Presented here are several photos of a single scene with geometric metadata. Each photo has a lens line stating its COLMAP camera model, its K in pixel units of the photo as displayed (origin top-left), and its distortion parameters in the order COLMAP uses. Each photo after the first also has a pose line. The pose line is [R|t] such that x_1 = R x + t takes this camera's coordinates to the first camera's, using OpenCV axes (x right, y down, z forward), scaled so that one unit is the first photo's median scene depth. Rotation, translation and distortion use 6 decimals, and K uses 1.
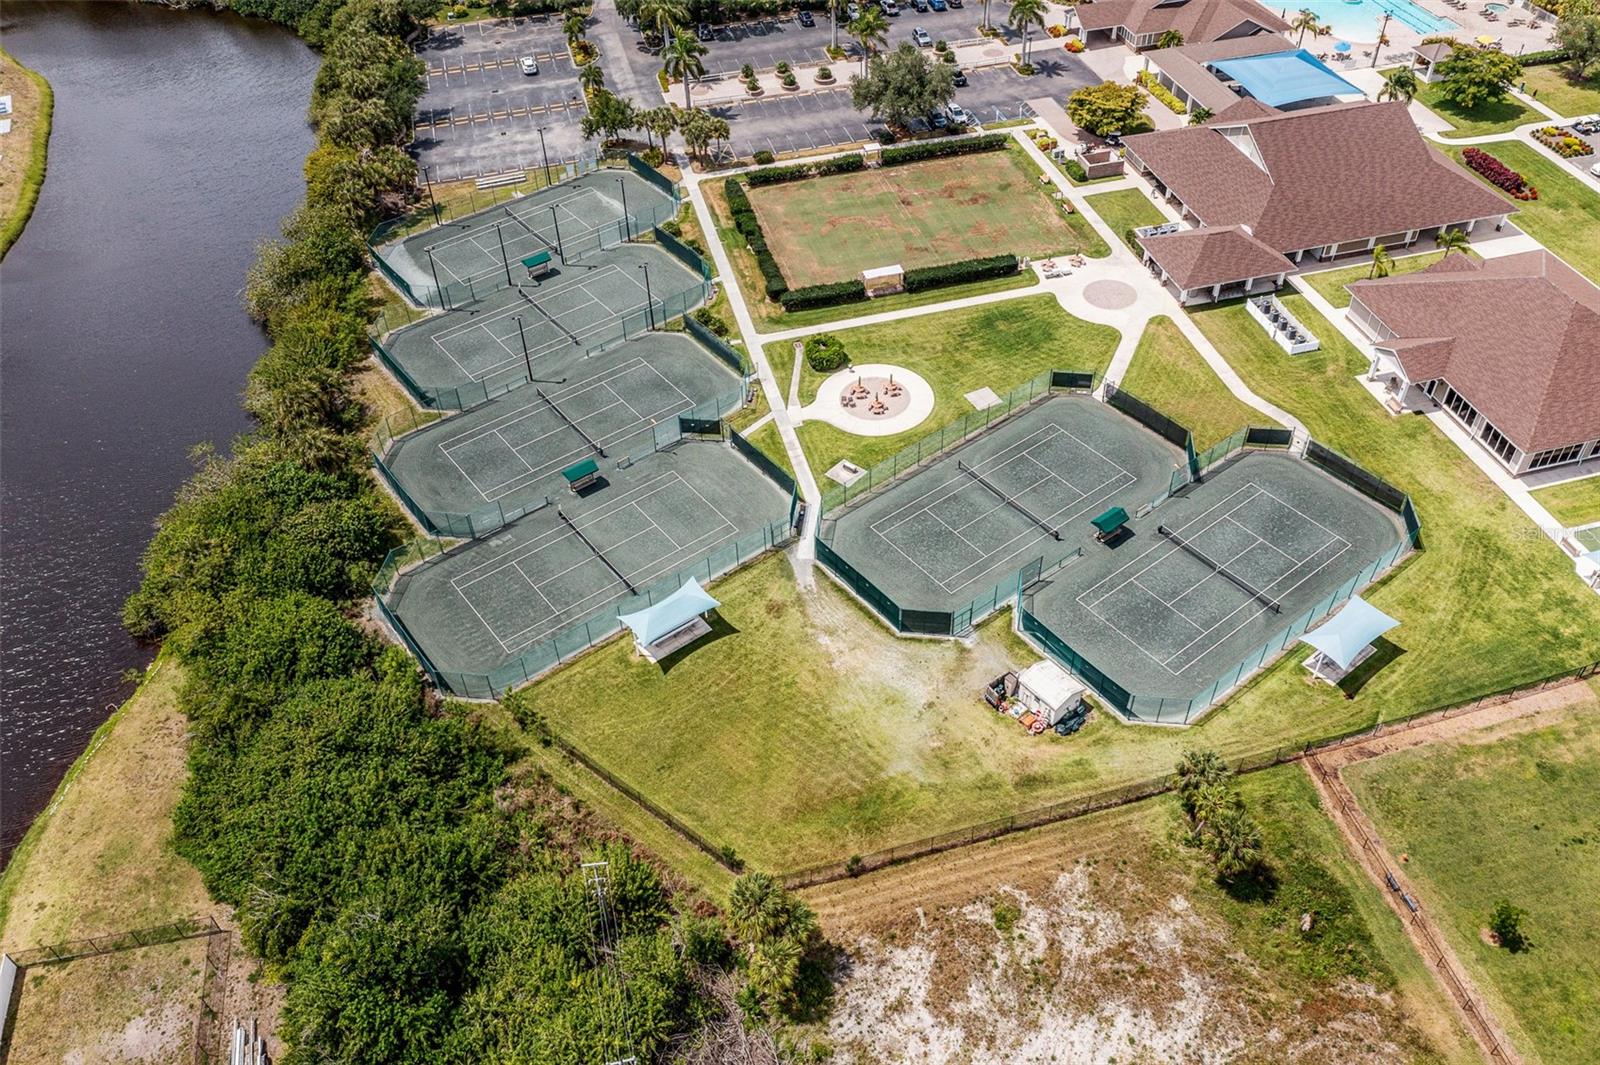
lens RADIAL K [[1279.8, 0, 800.0], [0, 1279.8, 532.5], [0, 0, 1]] dist [-0.009530, -0.005582]
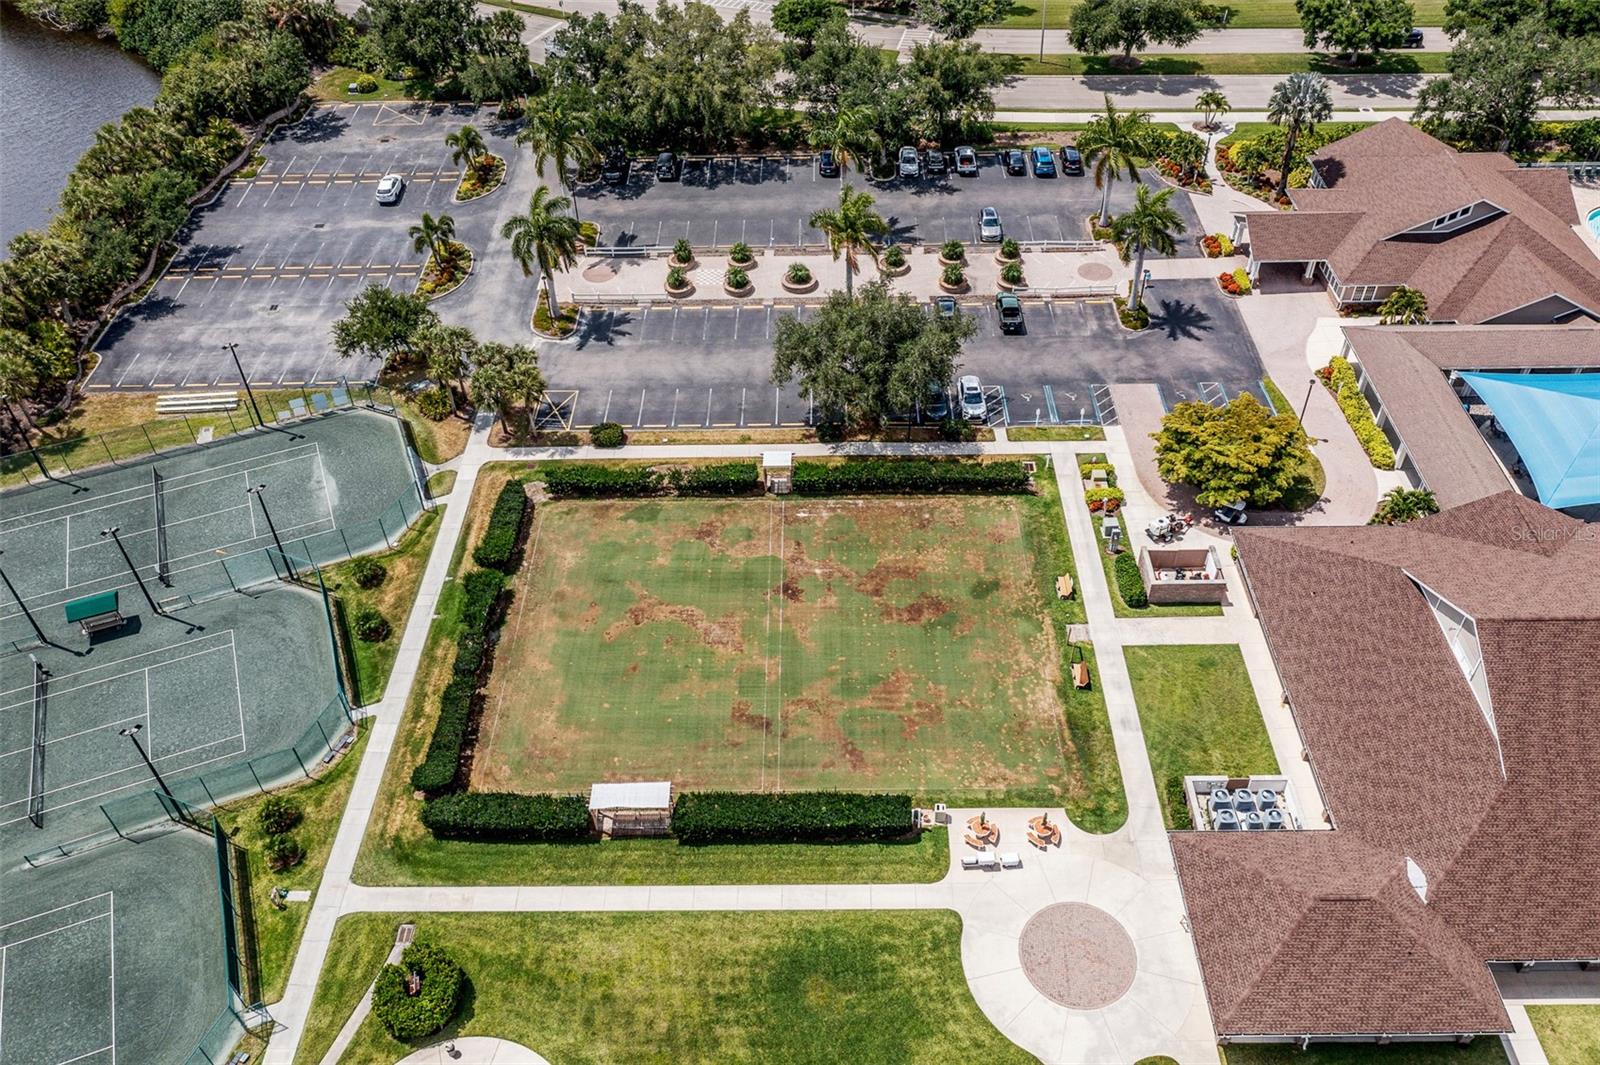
lens RADIAL K [[1279.8, 0, 800.0], [0, 1279.8, 532.5], [0, 0, 1]] dist [-0.009530, -0.005582]
pose [[0.966102, 0.182333, -0.182761, 0.170703], [-0.181769, 0.983138, 0.019981, -0.276842], [0.183322, 0.013917, 0.982954, 0.443317]]
